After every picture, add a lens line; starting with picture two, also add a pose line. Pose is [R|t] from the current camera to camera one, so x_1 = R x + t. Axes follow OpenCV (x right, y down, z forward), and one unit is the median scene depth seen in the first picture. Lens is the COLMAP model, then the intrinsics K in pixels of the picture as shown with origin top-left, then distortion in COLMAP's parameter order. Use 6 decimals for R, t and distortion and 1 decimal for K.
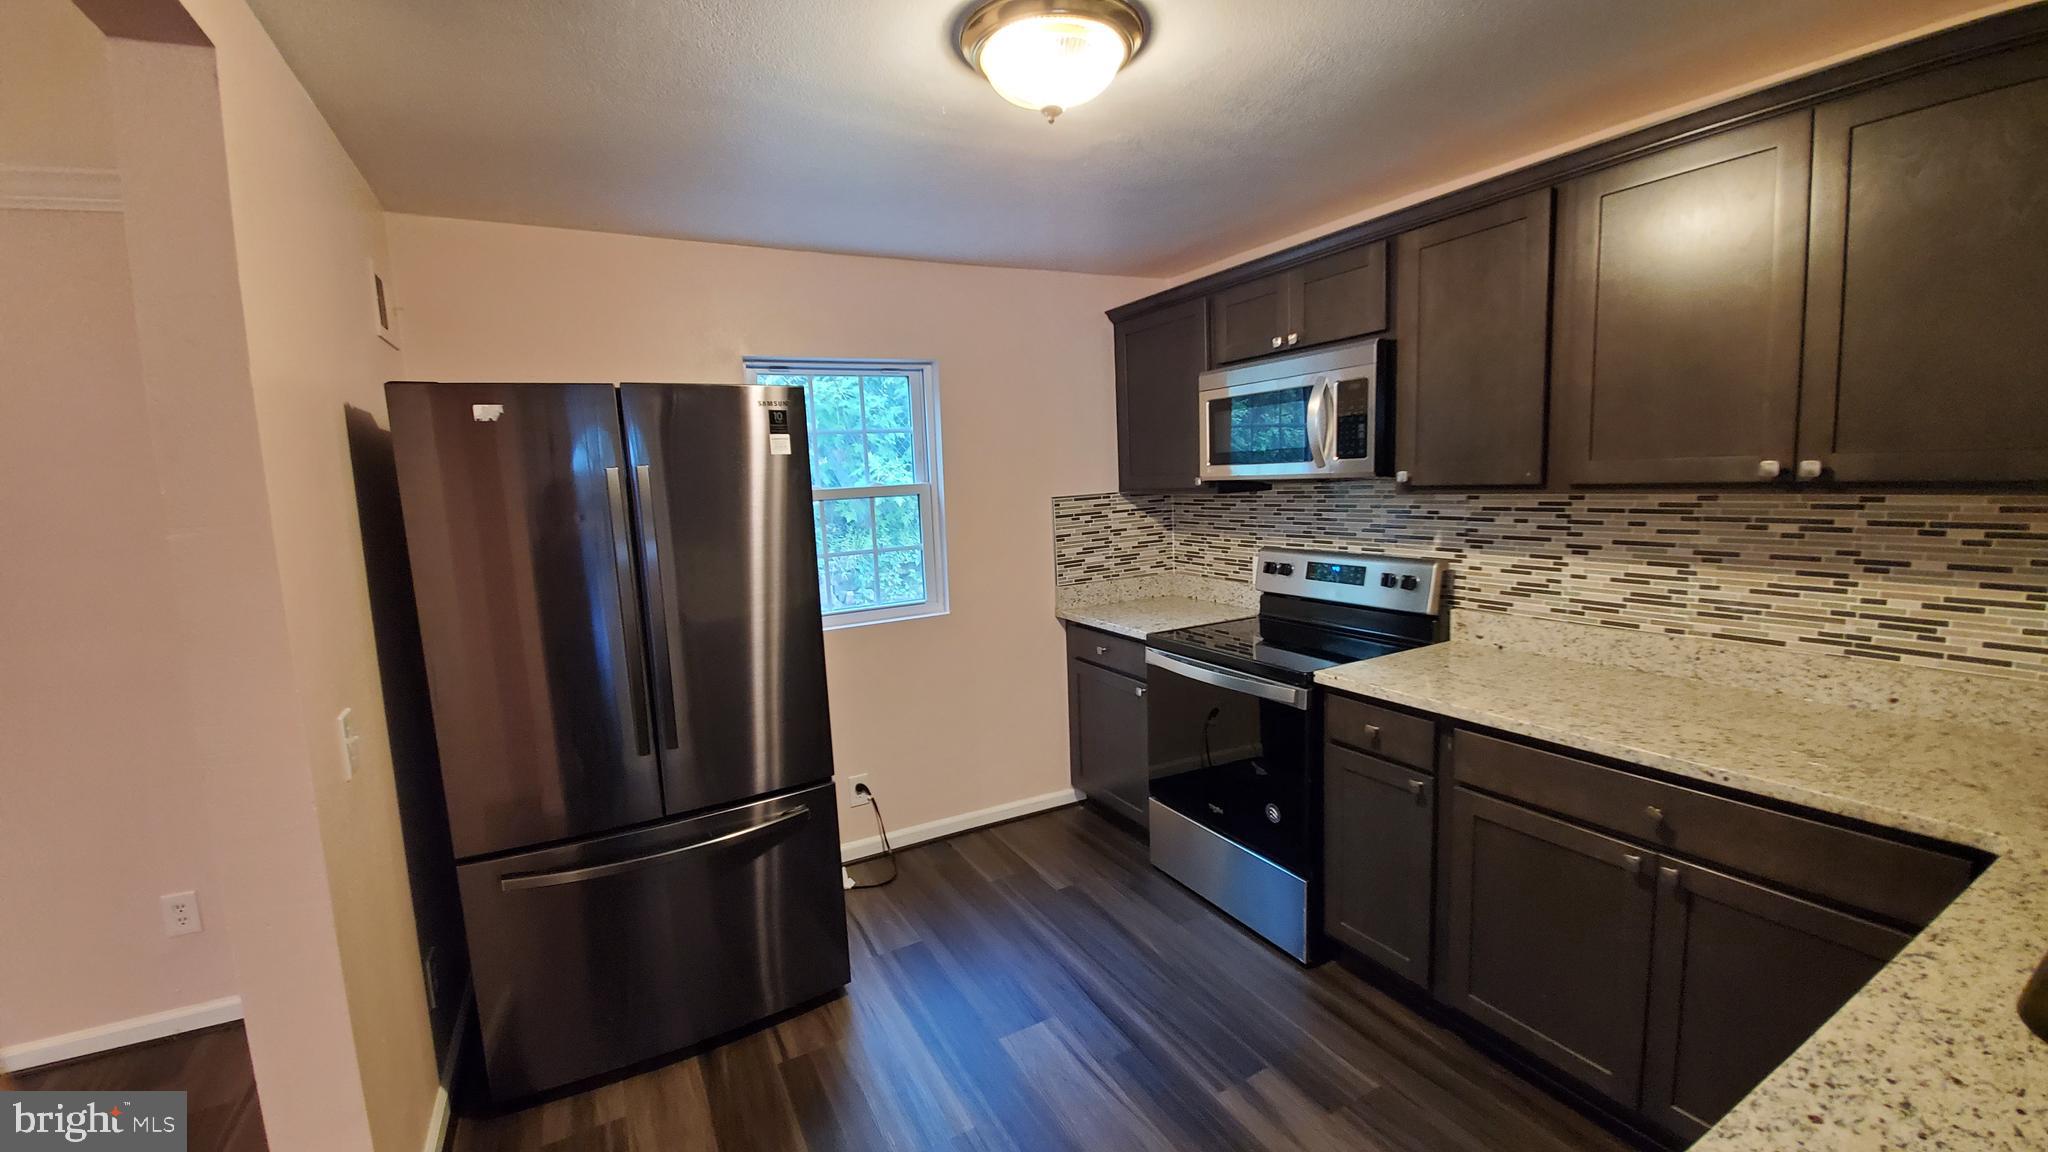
lens RADIAL K [[811.7, 0, 1010.7], [0, 811.7, 582.1], [0, 0, 1]] dist [0.019175, -0.019839]
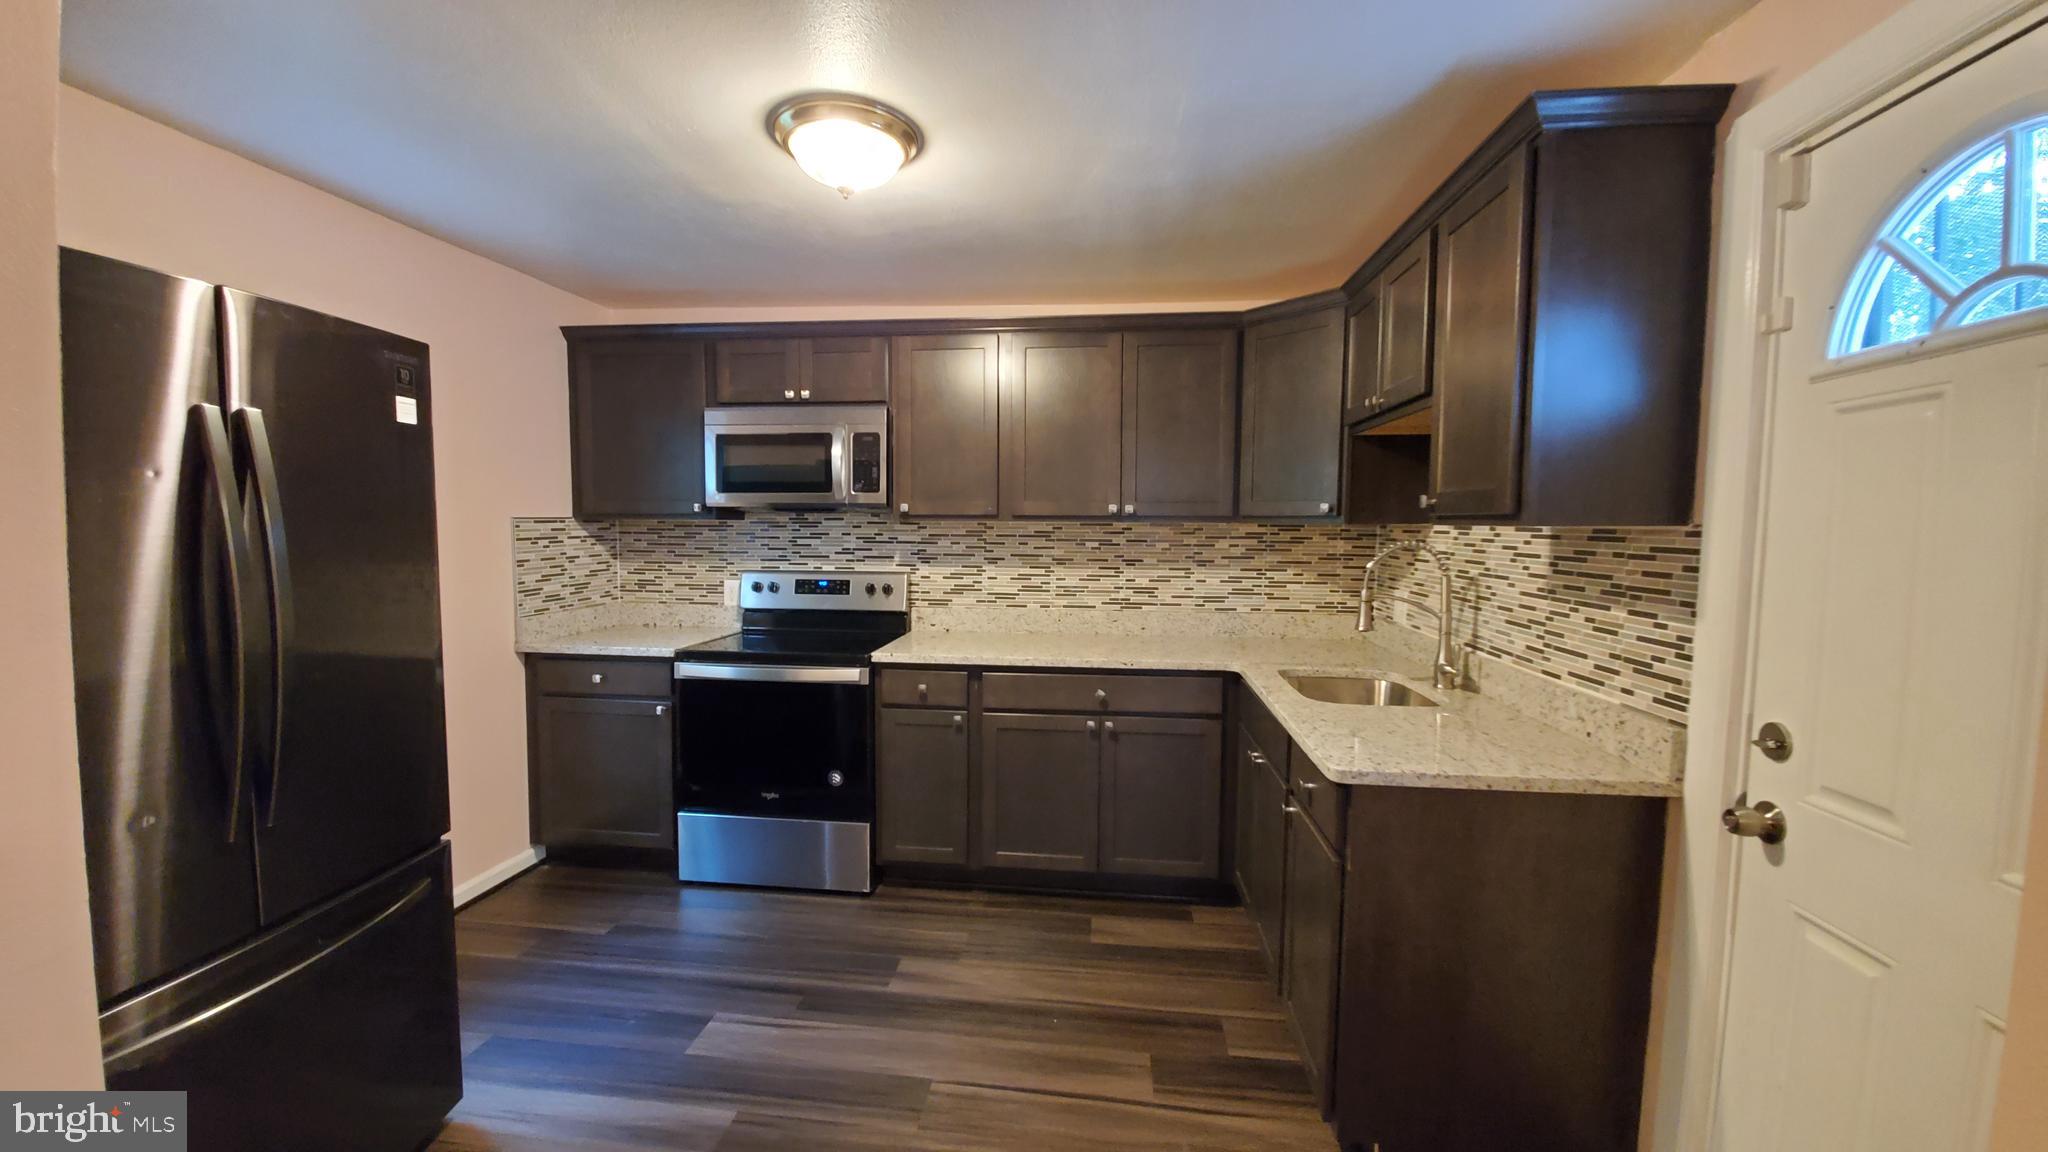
lens RADIAL K [[811.2, 0, 1015.8], [0, 811.2, 584.6], [0, 0, 1]] dist [-0.002237, -0.000094]
pose [[0.574119, -0.012107, 0.818682, -0.519678], [0.075219, 0.996442, -0.038012, 0.064026], [-0.815309, 0.083404, 0.572988, 0.066218]]
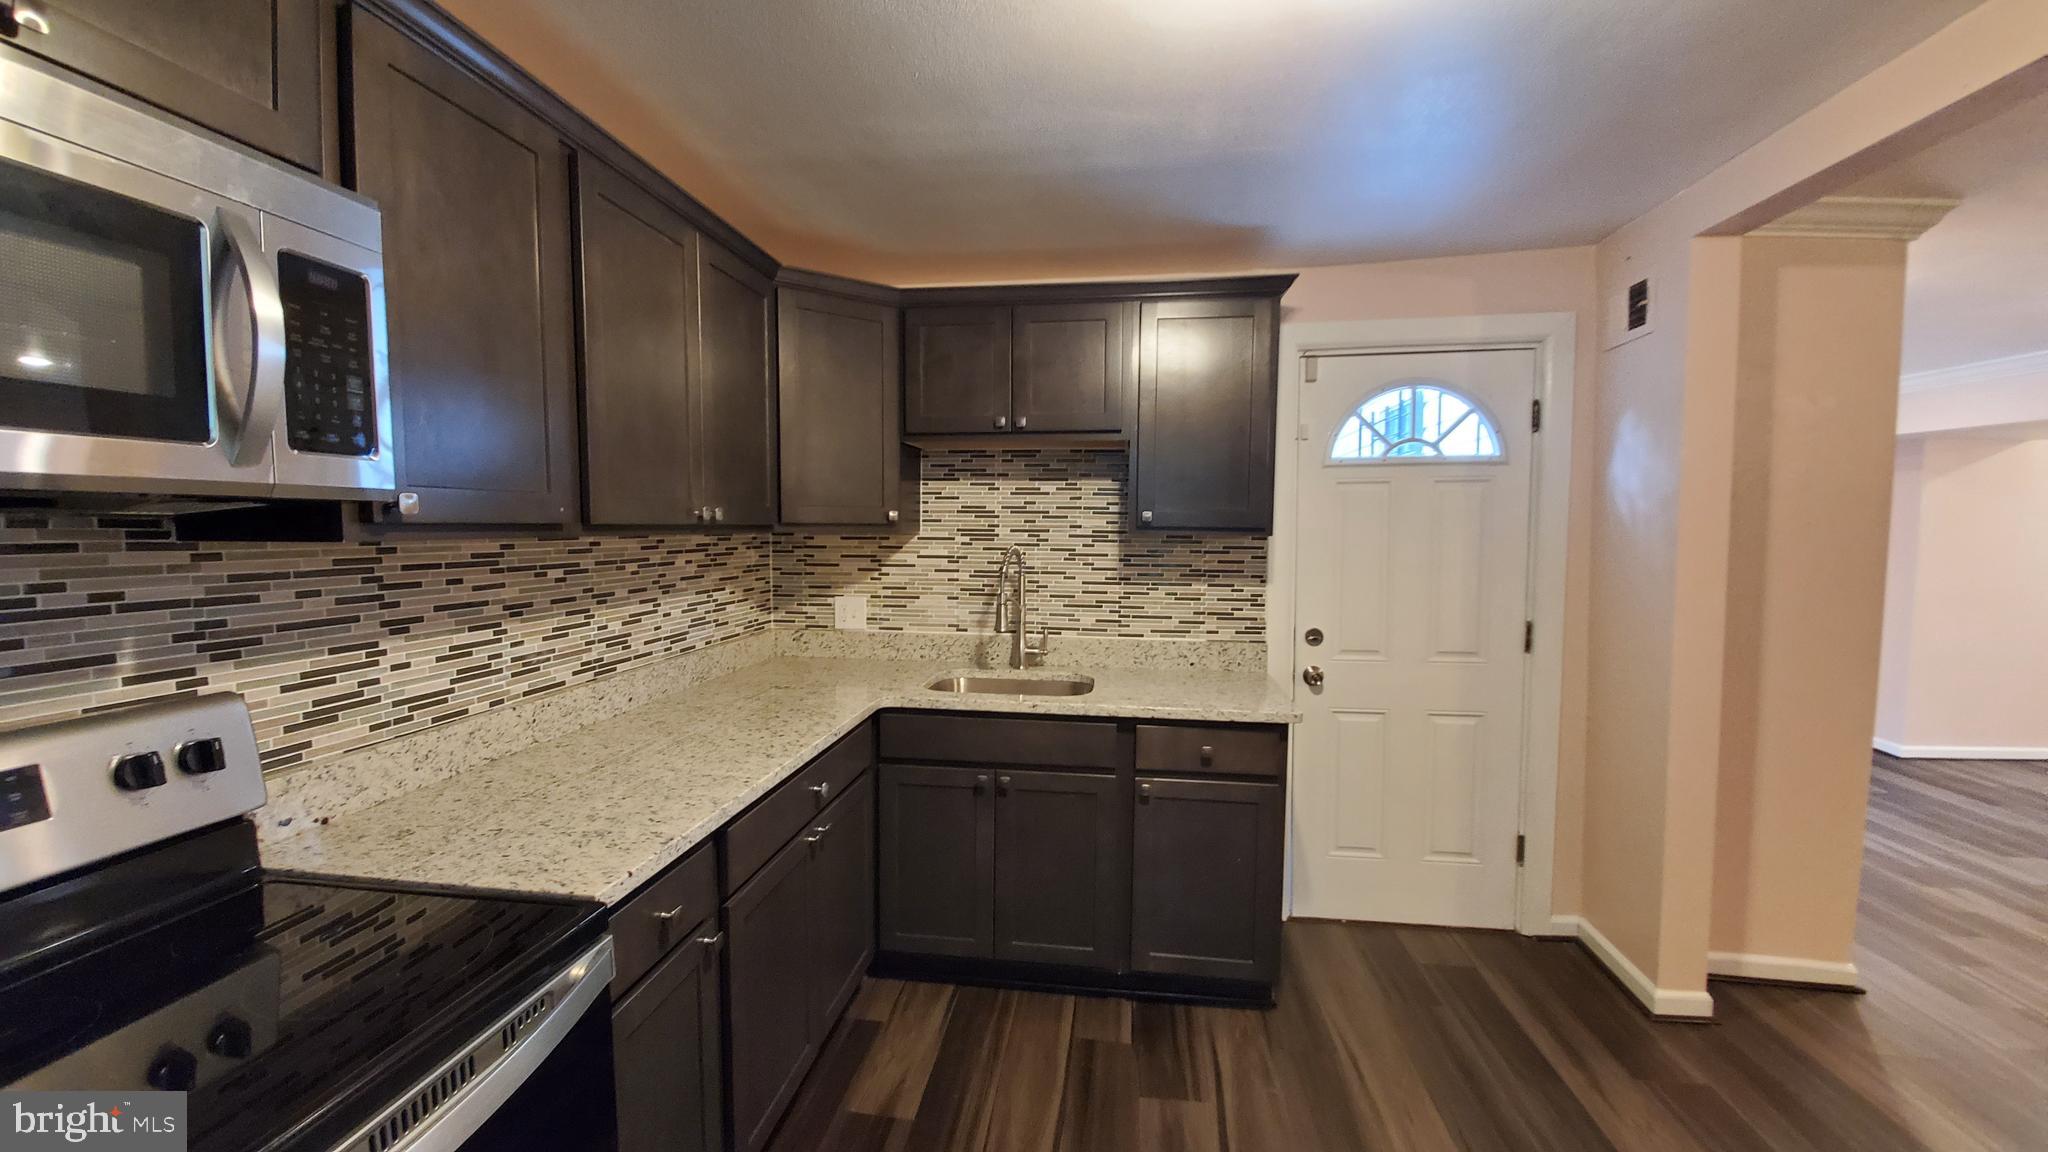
lens RADIAL K [[811.7, 0, 1010.7], [0, 811.7, 582.1], [0, 0, 1]] dist [0.019175, -0.019839]
pose [[-0.802808, 0.001739, 0.596235, -0.108241], [0.111654, 0.982744, 0.147471, -0.111518], [-0.585690, 0.184962, -0.789149, 1.148518]]
